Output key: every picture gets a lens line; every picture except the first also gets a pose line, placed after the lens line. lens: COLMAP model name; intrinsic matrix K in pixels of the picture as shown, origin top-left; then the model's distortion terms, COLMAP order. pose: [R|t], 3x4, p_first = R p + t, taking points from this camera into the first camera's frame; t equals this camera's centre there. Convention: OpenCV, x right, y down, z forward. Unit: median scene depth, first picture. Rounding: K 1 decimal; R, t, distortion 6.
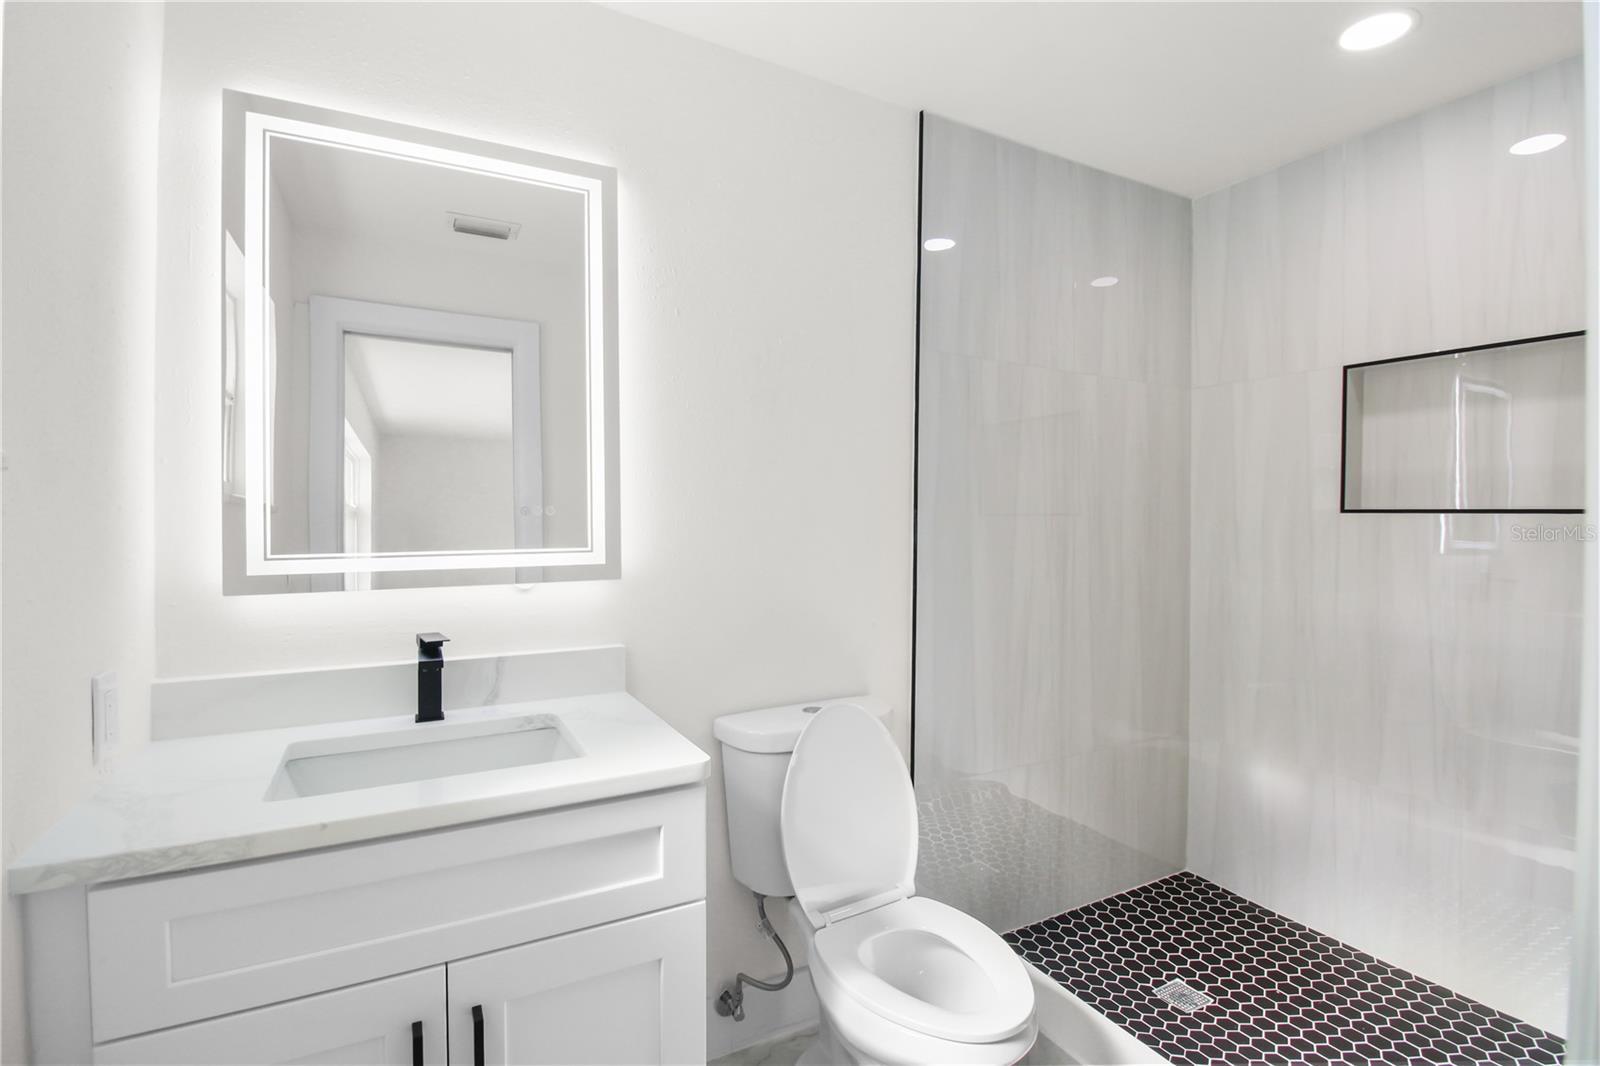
lens RADIAL K [[779.8, 0, 806.4], [0, 779.8, 491.6], [0, 0, 1]] dist [-0.011336, -0.000743]
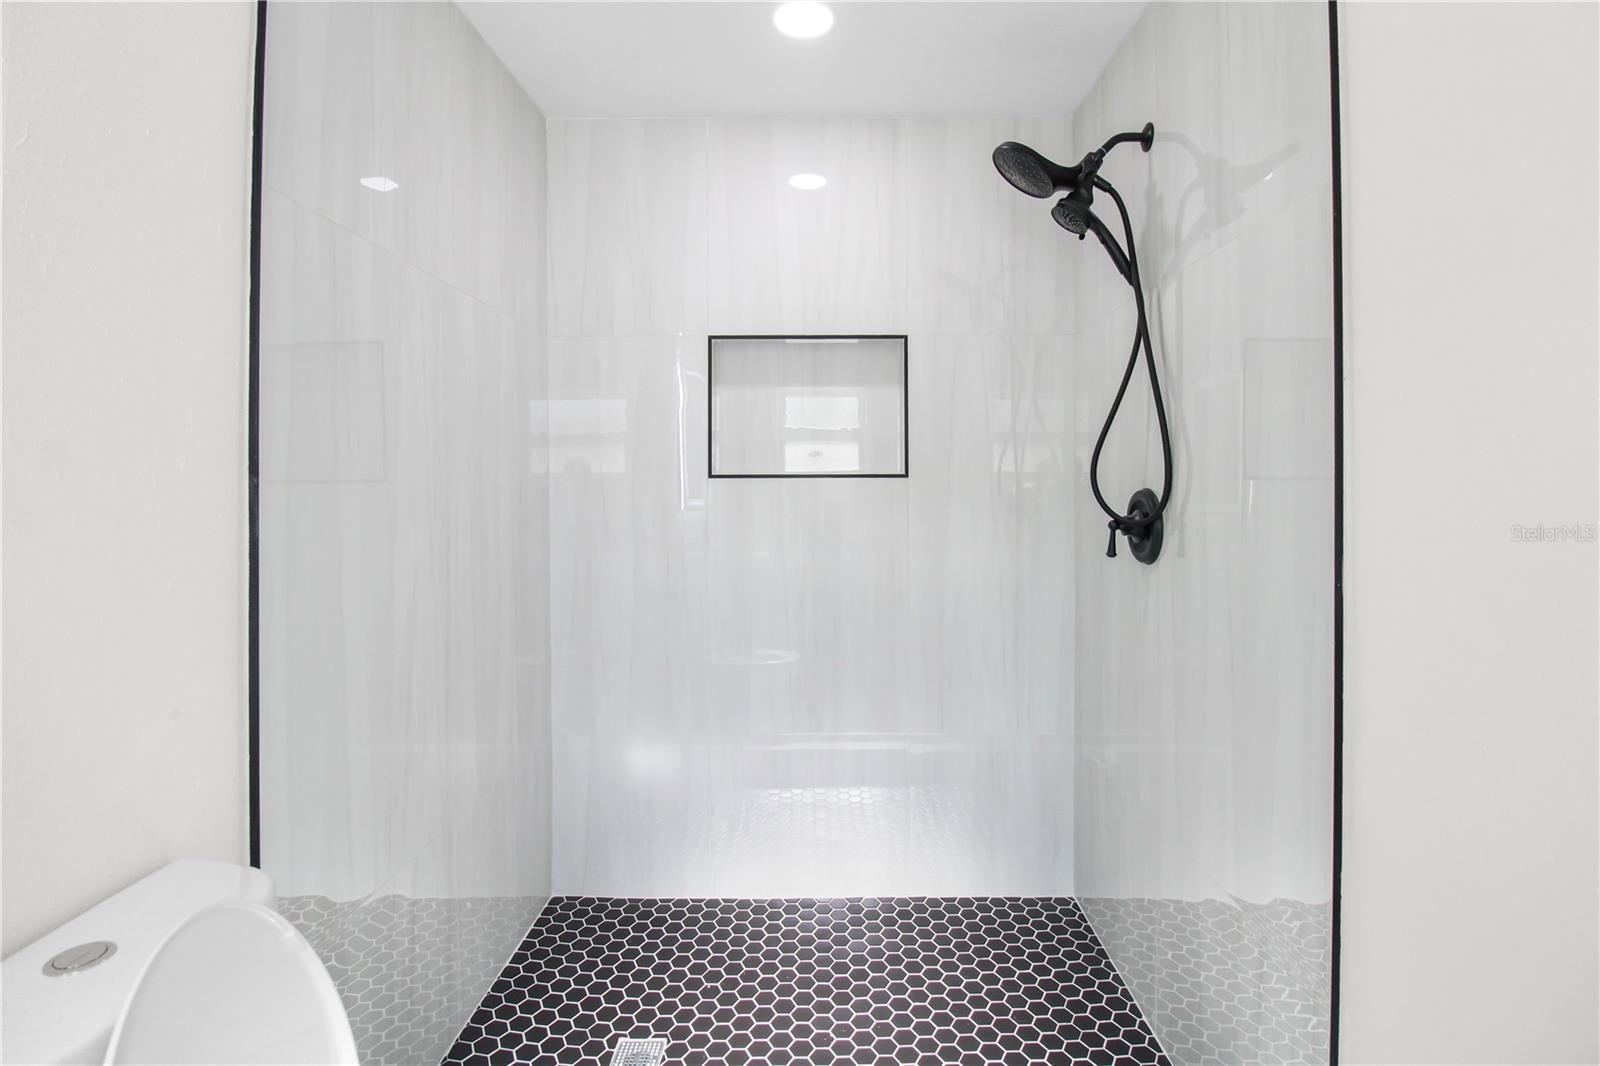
lens RADIAL K [[783.2, 0, 800.1], [0, 783.2, 476.3], [0, 0, 1]] dist [0.037834, -0.000727]
pose [[0.501071, -0.004889, 0.865392, -0.148184], [-0.012202, 0.999845, 0.012713, 0.010015], [-0.865320, -0.016929, 0.500933, 0.371218]]
